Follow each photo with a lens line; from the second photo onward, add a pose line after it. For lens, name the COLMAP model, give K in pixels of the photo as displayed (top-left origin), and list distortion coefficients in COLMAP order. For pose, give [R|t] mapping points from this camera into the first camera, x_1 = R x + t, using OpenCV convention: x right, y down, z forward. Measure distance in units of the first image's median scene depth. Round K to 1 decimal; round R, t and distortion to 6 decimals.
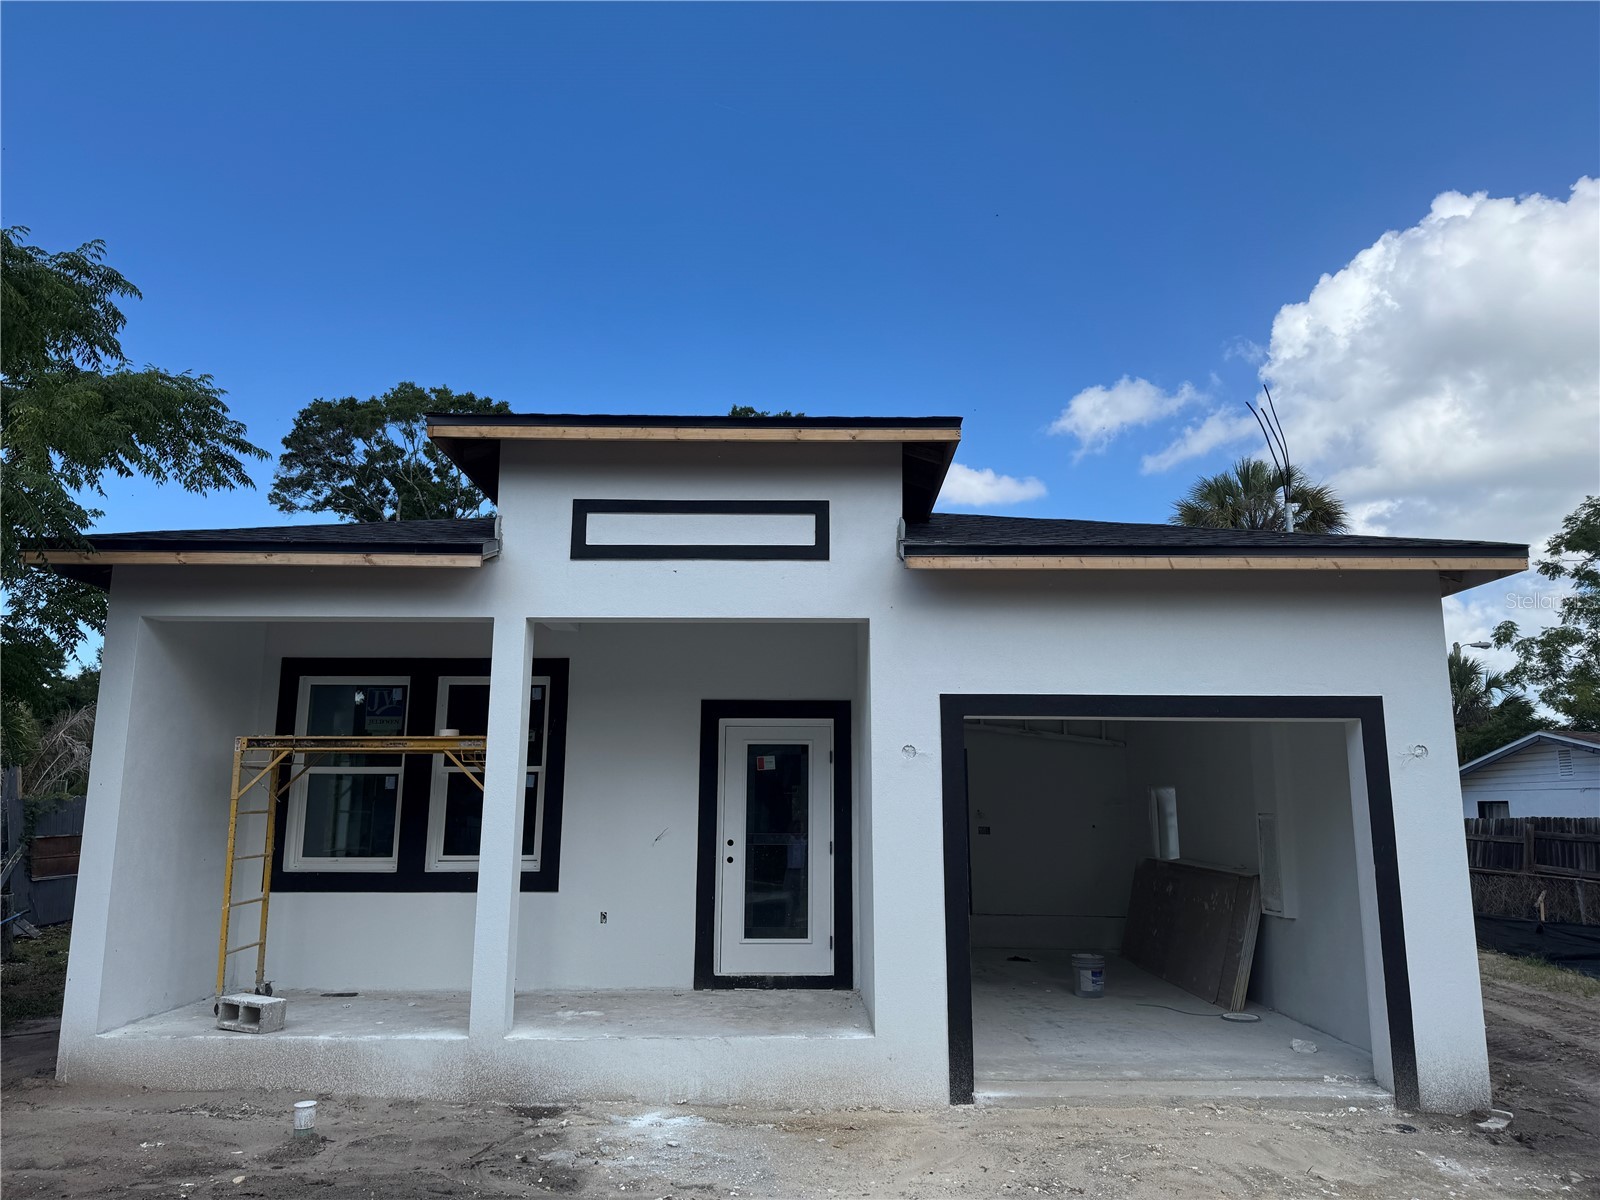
lens RADIAL K [[1131.5, 0, 824.3], [0, 1131.5, 604.6], [0, 0, 1]] dist [0.017246, -0.003433]
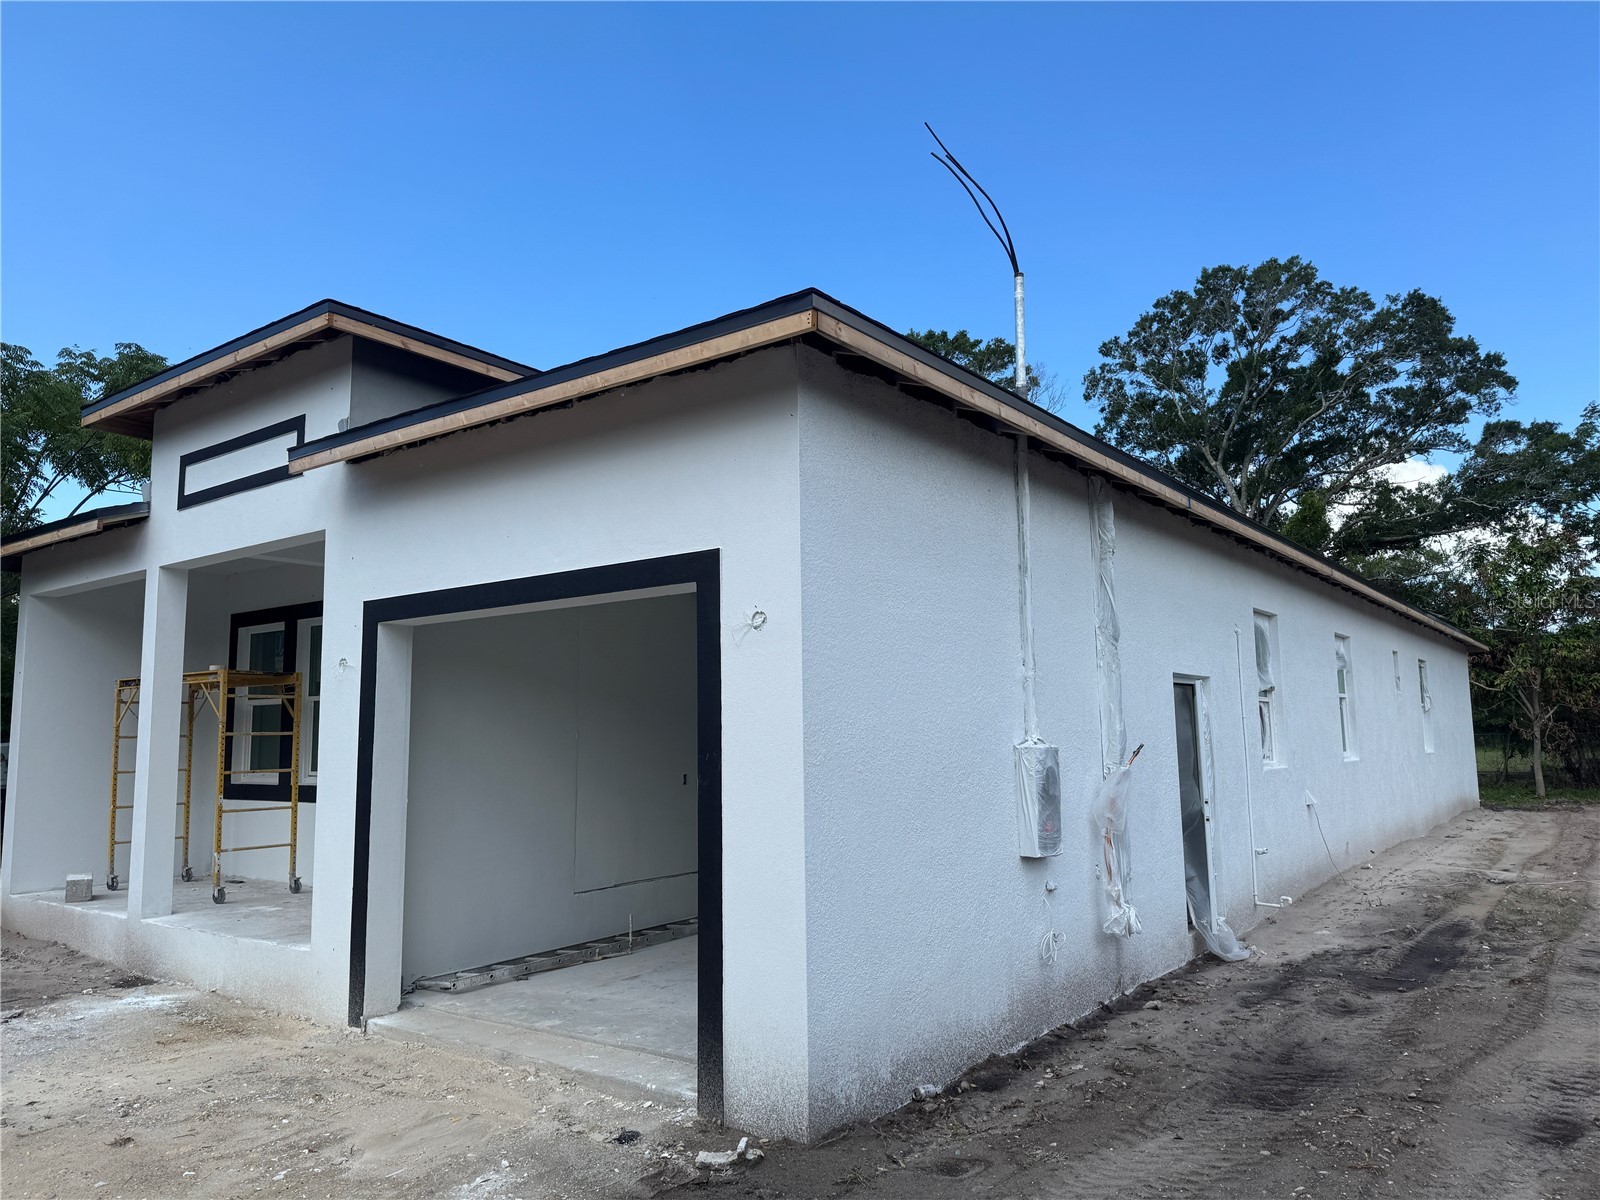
lens RADIAL K [[1110.2, 0, 797.3], [0, 1110.2, 650.4], [0, 0, 1]] dist [0.056534, -0.088334]
pose [[0.799945, -0.062205, -0.596840, 0.910319], [0.124861, 0.990098, 0.064160, 0.101862], [0.586939, -0.125847, 0.799791, 0.459512]]
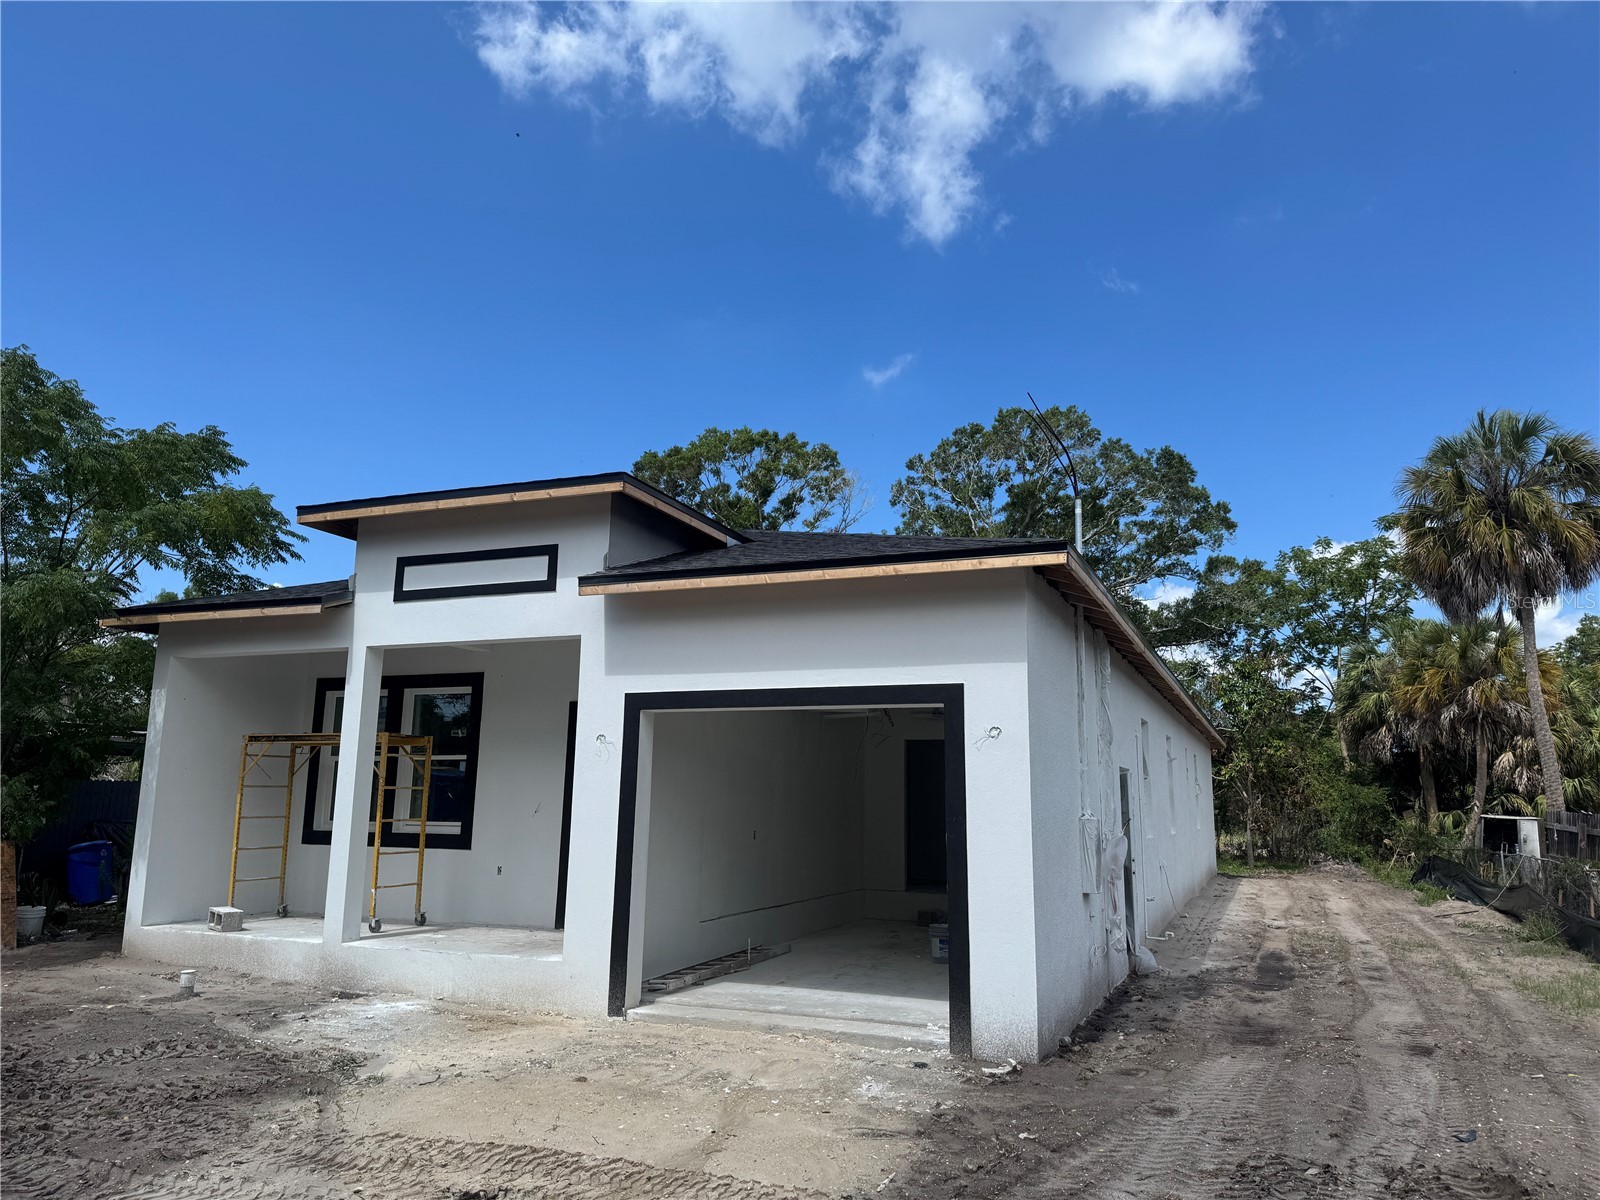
lens RADIAL K [[1110.2, 0, 797.3], [0, 1110.2, 650.4], [0, 0, 1]] dist [0.056534, -0.088334]
pose [[0.919805, -0.042477, -0.390070, 0.738663], [0.058206, 0.997895, 0.028588, 0.007017], [0.388035, -0.048999, 0.920341, -0.045711]]
